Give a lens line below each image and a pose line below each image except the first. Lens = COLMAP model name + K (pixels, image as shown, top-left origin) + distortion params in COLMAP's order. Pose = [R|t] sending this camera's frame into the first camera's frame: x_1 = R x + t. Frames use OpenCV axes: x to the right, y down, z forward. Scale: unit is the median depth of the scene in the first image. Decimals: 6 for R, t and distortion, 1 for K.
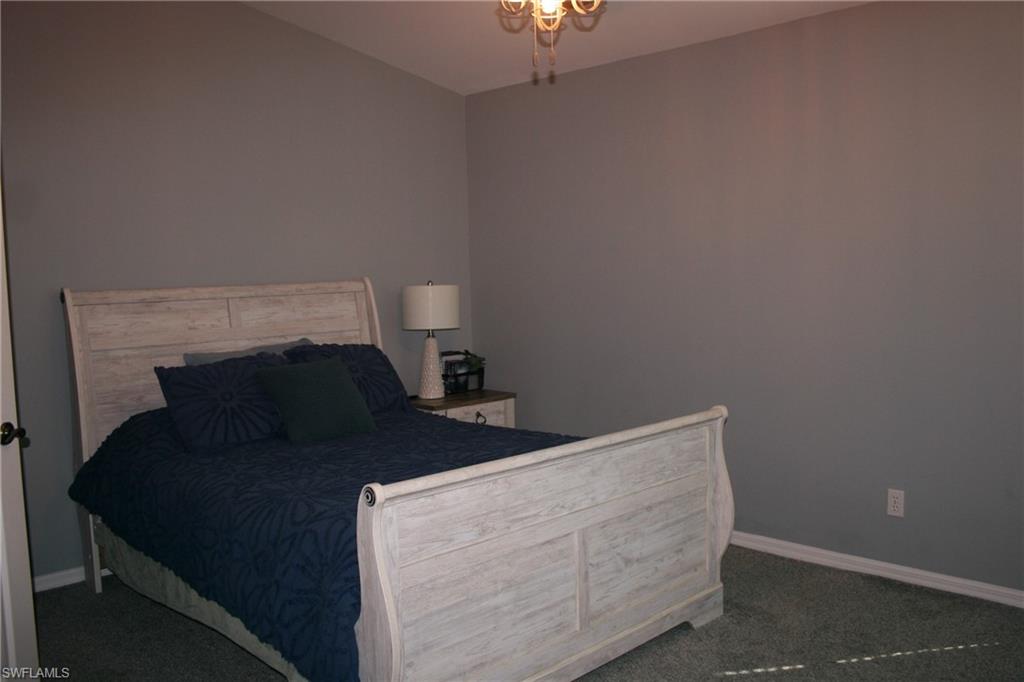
lens RADIAL K [[861.3, 0, 511.6], [0, 861.3, 341.6], [0, 0, 1]] dist [-0.143780, 0.101638]
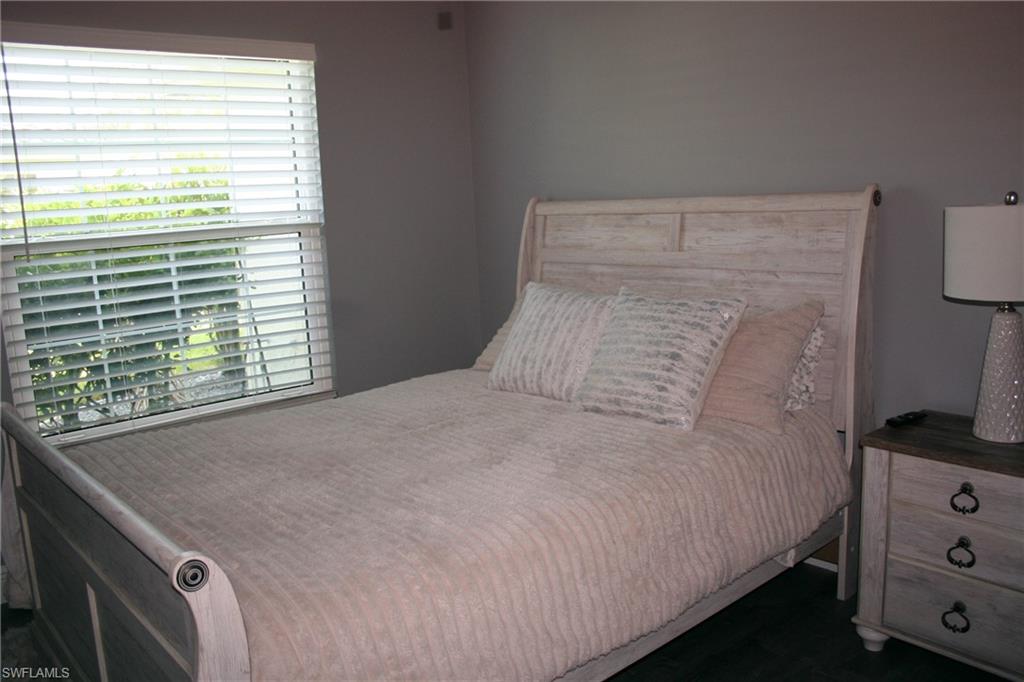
lens RADIAL K [[861.3, 0, 512.2], [0, 861.3, 340.7], [0, 0, 1]] dist [-0.143780, 0.101638]
pose [[-0.067602, 0.178237, -0.981663, 0.413190], [-0.047508, 0.982222, 0.181610, -0.065709], [0.996581, 0.058914, -0.057933, 0.842993]]
